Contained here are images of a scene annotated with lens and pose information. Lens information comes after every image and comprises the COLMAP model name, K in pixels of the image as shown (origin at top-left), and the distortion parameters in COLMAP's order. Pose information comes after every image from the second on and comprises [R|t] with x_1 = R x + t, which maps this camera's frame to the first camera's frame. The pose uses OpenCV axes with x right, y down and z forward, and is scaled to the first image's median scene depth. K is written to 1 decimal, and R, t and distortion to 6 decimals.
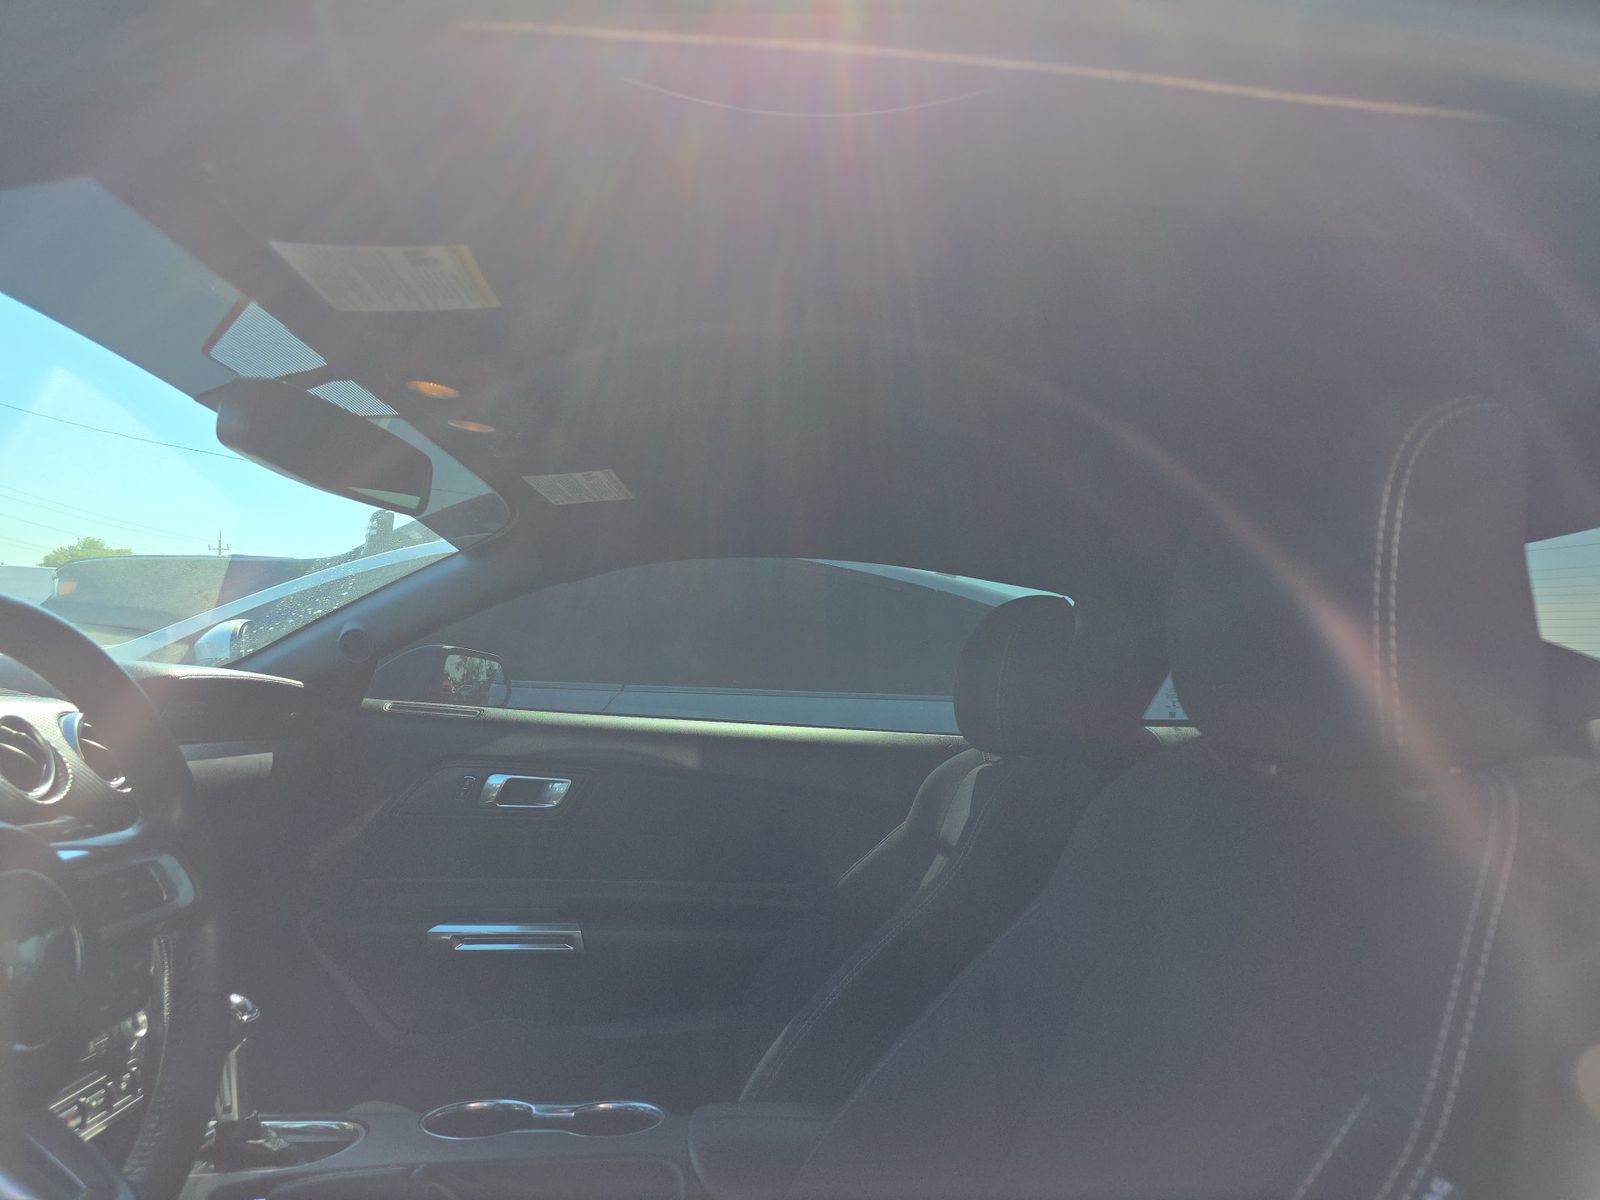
lens RADIAL K [[1100.0, 0, 791.7], [0, 1100.0, 601.7], [0, 0, 1]] dist [0.035405, -0.030735]
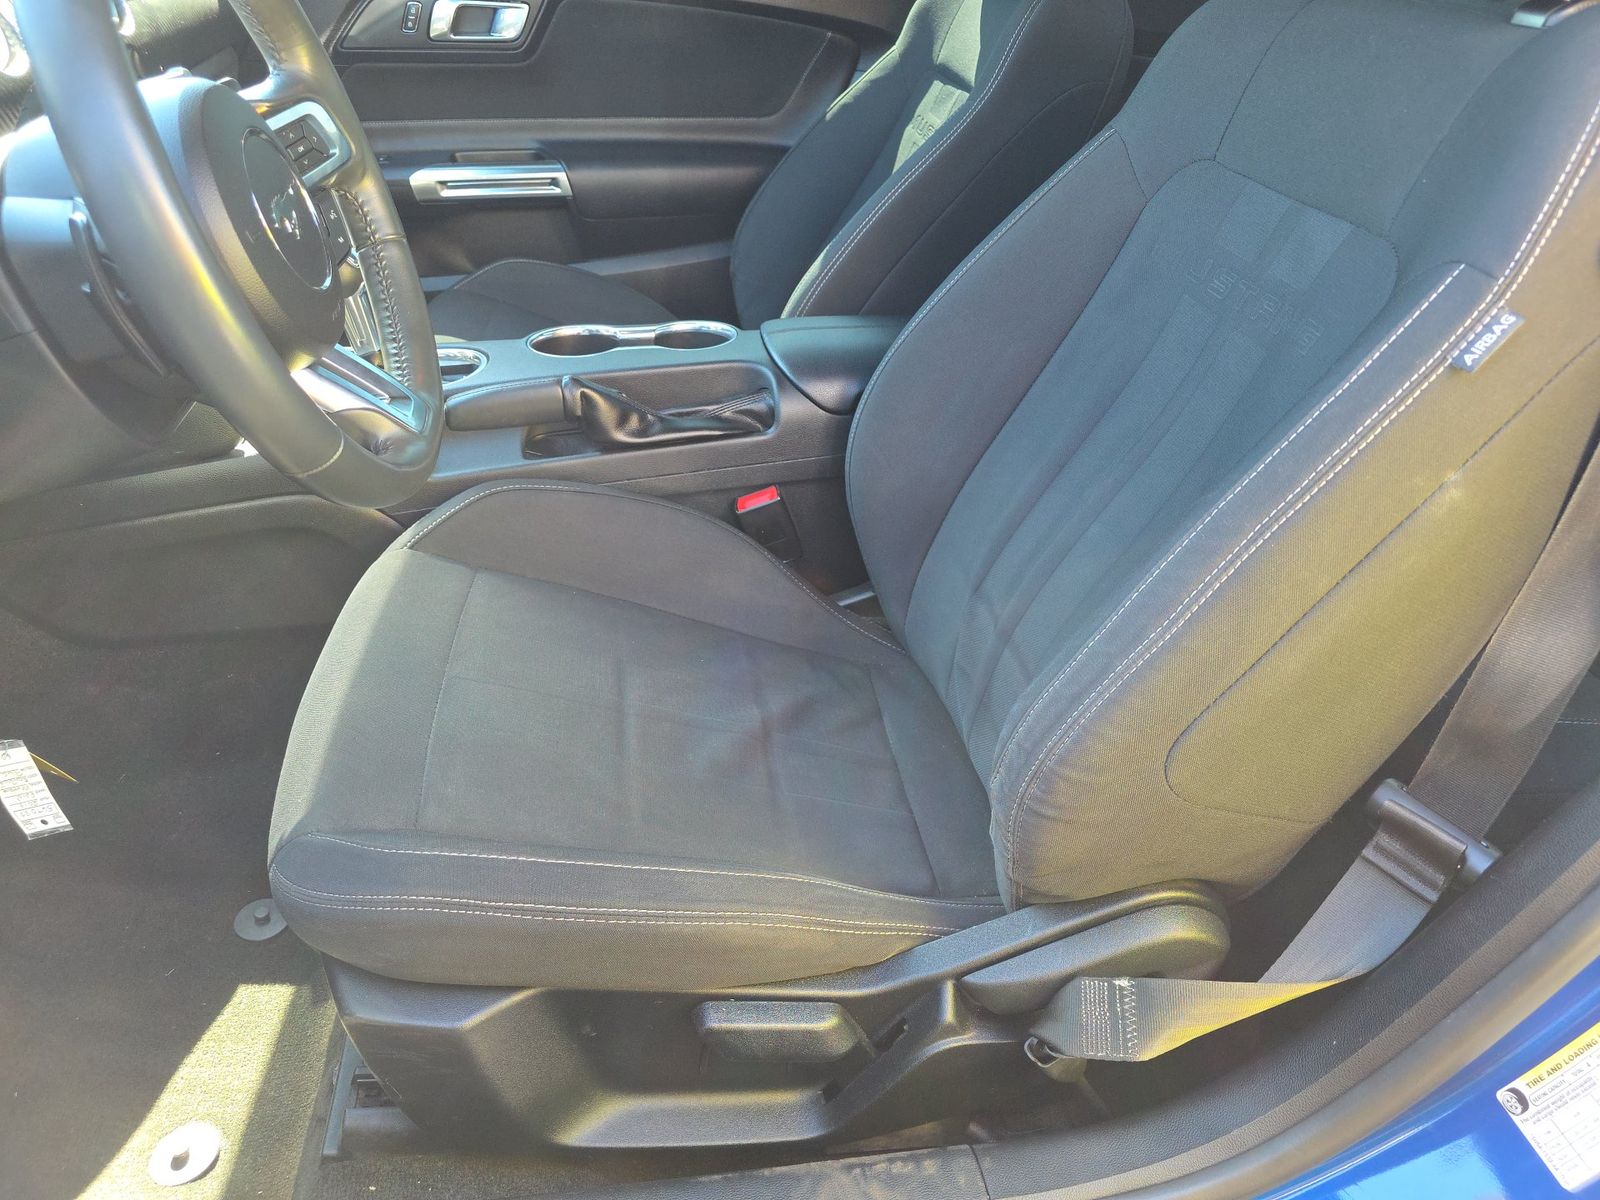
lens RADIAL K [[1100.0, 0, 791.7], [0, 1100.0, 601.7], [0, 0, 1]] dist [0.035405, -0.030735]
pose [[0.991392, -0.079392, 0.104109, -0.183818], [-0.002067, 0.785580, 0.618756, -0.032120], [-0.130911, -0.613645, 0.778654, -0.088850]]
